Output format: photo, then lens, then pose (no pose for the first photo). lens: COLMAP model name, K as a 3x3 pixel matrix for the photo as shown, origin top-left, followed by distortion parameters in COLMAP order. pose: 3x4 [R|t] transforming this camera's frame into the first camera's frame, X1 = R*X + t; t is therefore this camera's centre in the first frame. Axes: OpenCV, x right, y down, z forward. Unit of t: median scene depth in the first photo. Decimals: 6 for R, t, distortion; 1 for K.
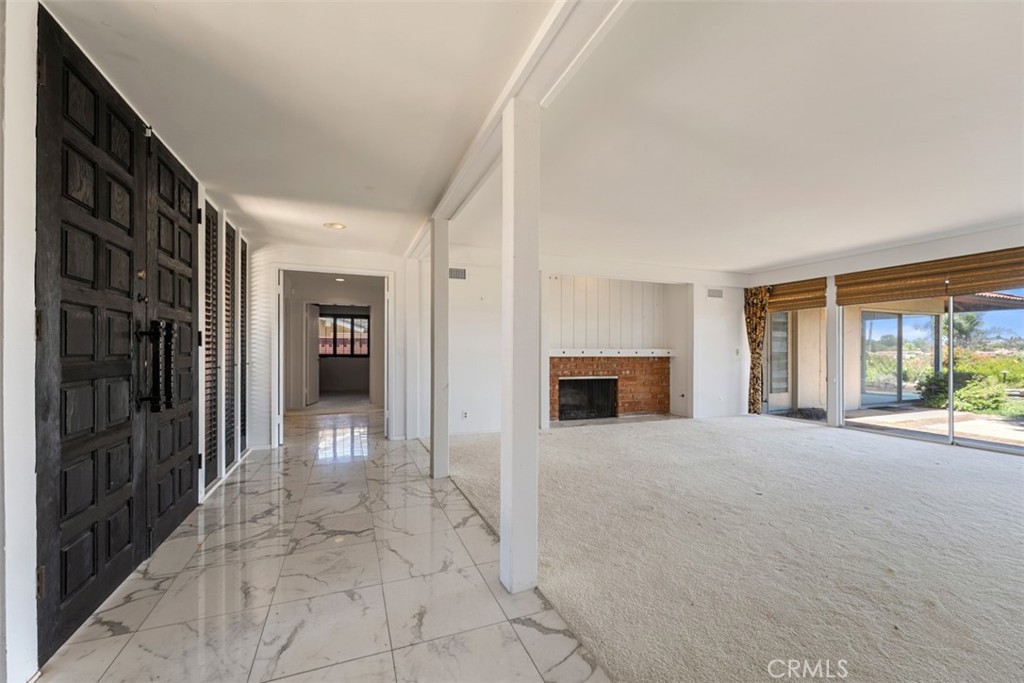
lens RADIAL K [[408.0, 0, 504.5], [0, 408.0, 350.7], [0, 0, 1]] dist [0.000767, 0.000060]
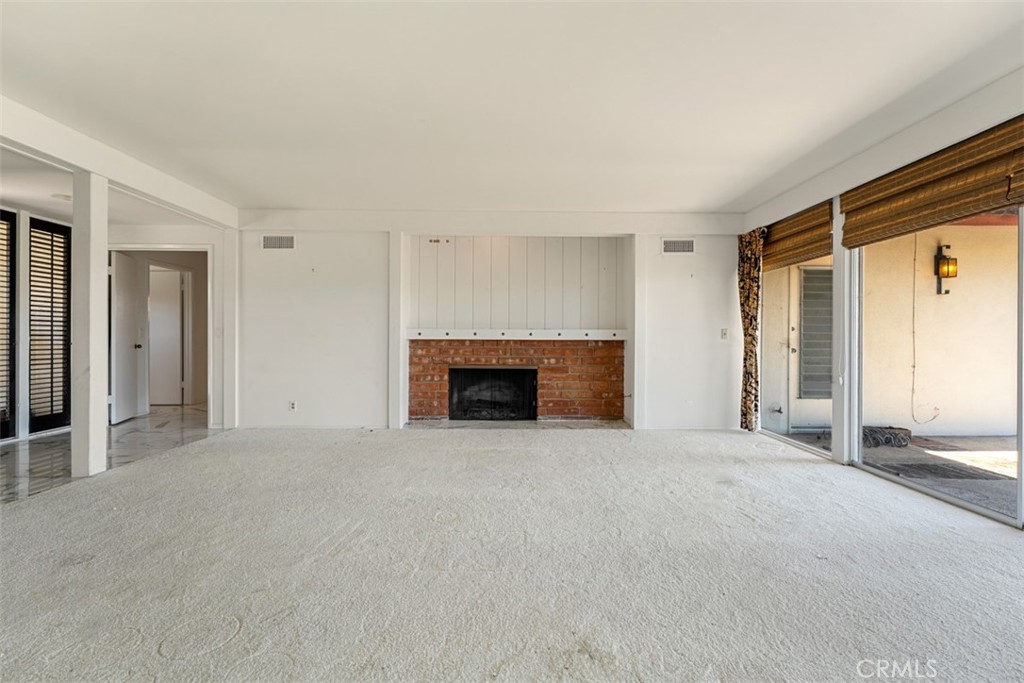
lens RADIAL K [[426.4, 0, 512.0], [0, 426.4, 341.5], [0, 0, 1]] dist [0.000908, 0.000149]
pose [[0.936533, 0.003670, -0.350561, 0.508030], [-0.000657, 0.999962, 0.008711, 0.010526], [0.350579, -0.007928, 0.936500, 0.246959]]
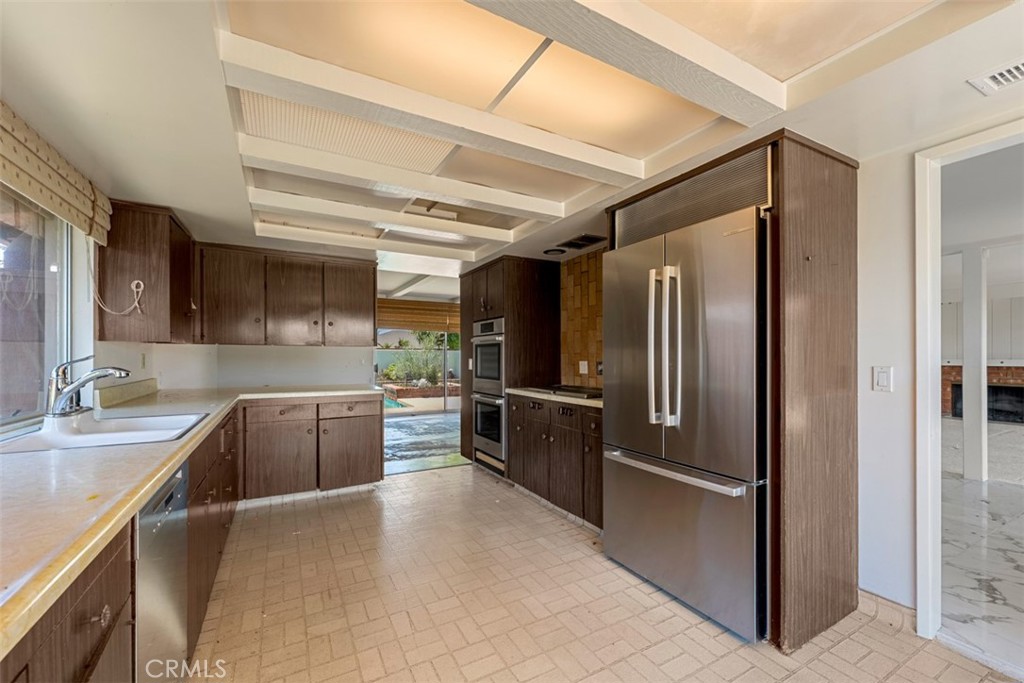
lens RADIAL K [[413.5, 0, 508.9], [0, 413.5, 356.4], [0, 0, 1]] dist [0.000812, 0.000167]
pose [[0.138667, -0.002583, -0.990336, 1.133221], [0.000902, 0.999997, -0.002482, -0.010831], [0.990339, -0.000549, 0.138669, -0.494005]]
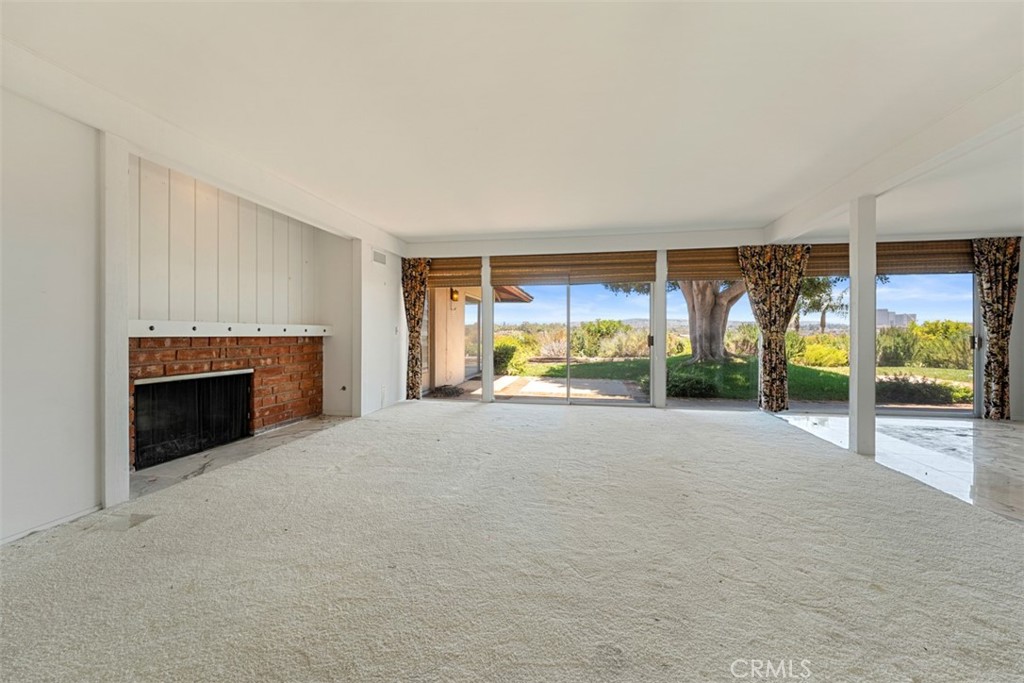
lens RADIAL K [[410.0, 0, 511.1], [0, 410.0, 335.4], [0, 0, 1]] dist [0.000695, 0.000276]
pose [[0.524550, -0.004792, 0.851366, -0.041288], [-0.000696, 0.999981, 0.006057, 0.008727], [-0.851379, -0.003769, 0.524537, 0.350084]]
